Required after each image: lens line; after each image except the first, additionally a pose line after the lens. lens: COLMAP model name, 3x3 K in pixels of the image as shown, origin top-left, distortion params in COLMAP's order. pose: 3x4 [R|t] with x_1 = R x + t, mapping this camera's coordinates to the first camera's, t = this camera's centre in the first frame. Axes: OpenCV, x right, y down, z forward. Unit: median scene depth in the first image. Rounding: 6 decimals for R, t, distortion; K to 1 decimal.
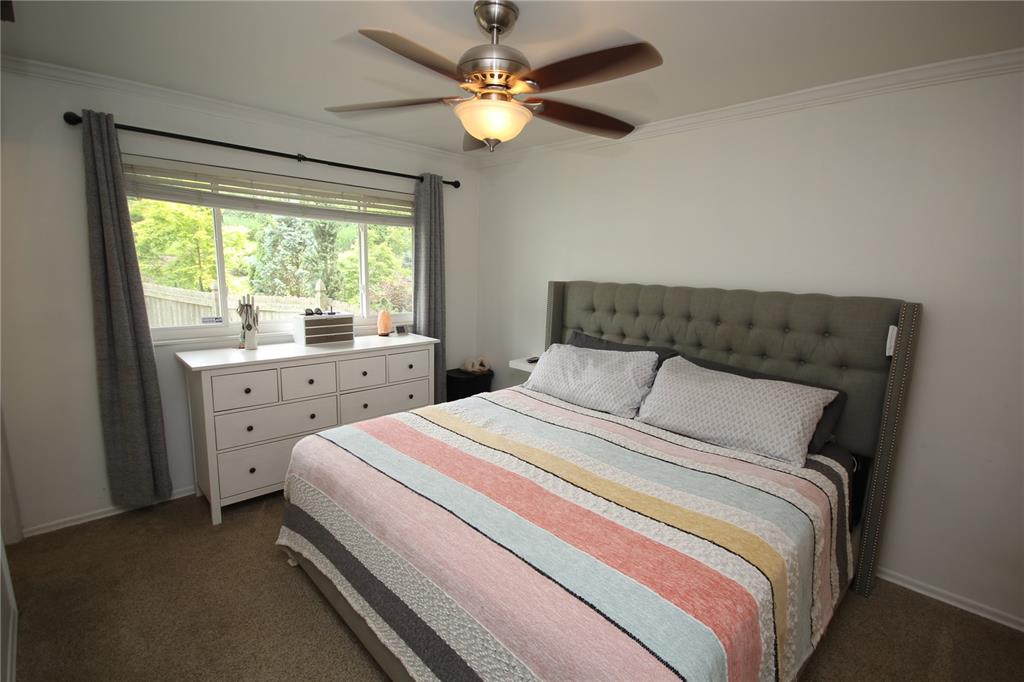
lens RADIAL K [[471.6, 0, 509.1], [0, 471.6, 347.2], [0, 0, 1]] dist [0.000375, -0.007571]
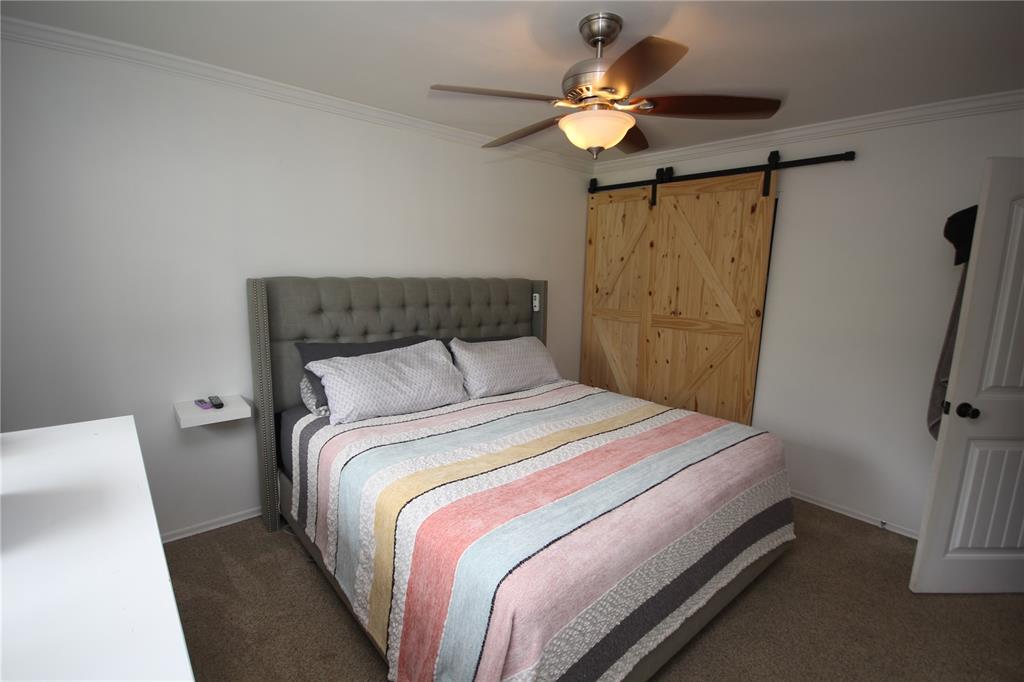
lens RADIAL K [[471.6, 0, 515.3], [0, 471.6, 346.8], [0, 0, 1]] dist [0.000375, -0.007571]
pose [[0.046916, -0.191535, 0.980364, -0.791524], [0.144368, 0.972440, 0.183078, -0.154224], [-0.988411, 0.132944, 0.073274, 0.794417]]
